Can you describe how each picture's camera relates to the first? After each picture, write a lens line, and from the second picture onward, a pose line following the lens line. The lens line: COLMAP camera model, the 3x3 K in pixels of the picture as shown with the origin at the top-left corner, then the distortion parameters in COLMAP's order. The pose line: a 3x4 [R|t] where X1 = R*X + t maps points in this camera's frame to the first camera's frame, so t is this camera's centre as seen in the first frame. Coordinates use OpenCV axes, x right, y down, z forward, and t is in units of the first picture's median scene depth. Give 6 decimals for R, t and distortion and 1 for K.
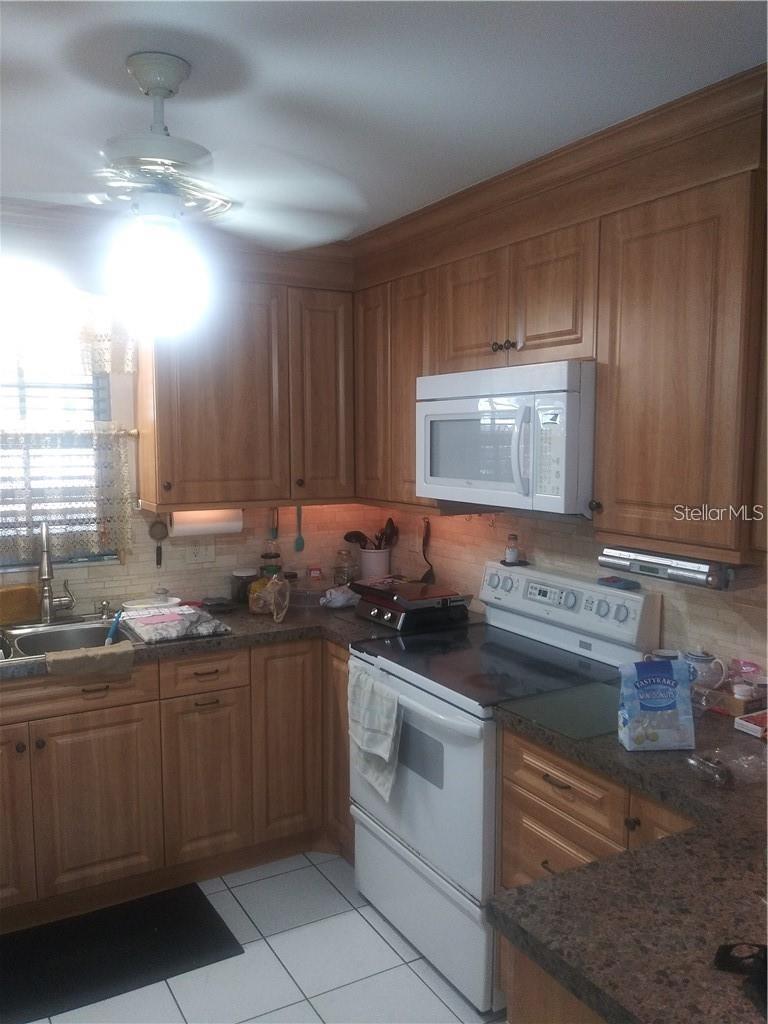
lens RADIAL K [[820.9, 0, 382.8], [0, 820.9, 509.3], [0, 0, 1]] dist [0.014207, 0.003495]
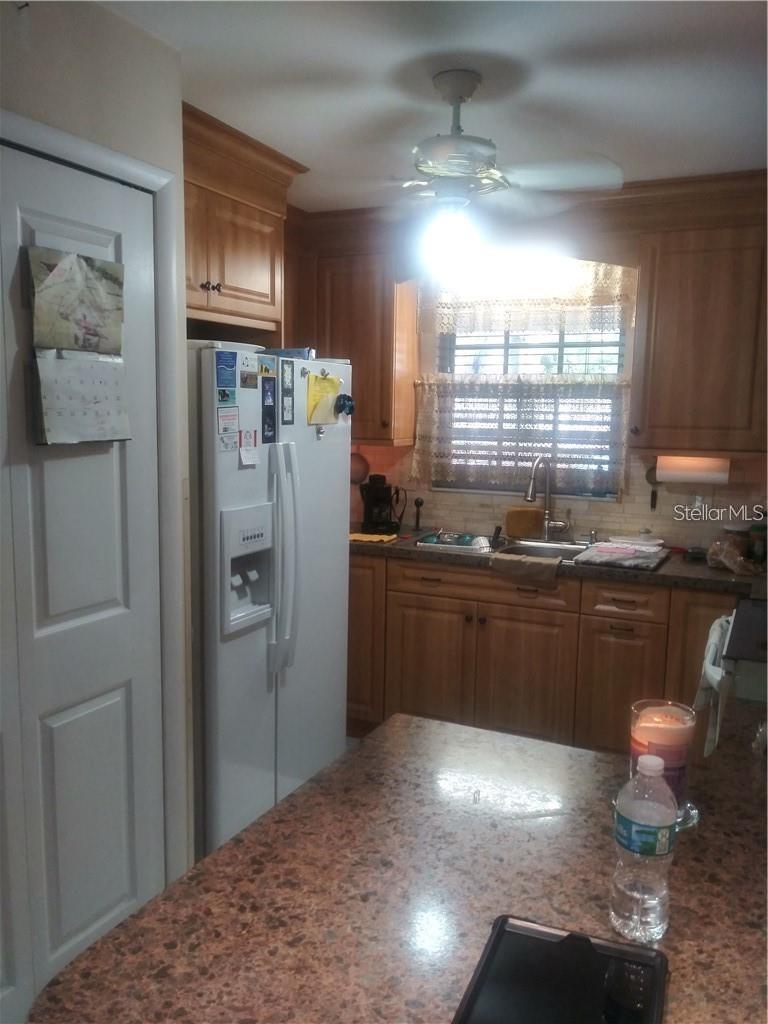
lens RADIAL K [[820.9, 0, 382.6], [0, 820.9, 516.0], [0, 0, 1]] dist [0.014207, 0.003495]
pose [[0.566301, 0.115586, -0.816053, 0.433252], [-0.093025, 0.992754, 0.076060, 0.031508], [0.818932, 0.032840, 0.572950, 0.104584]]
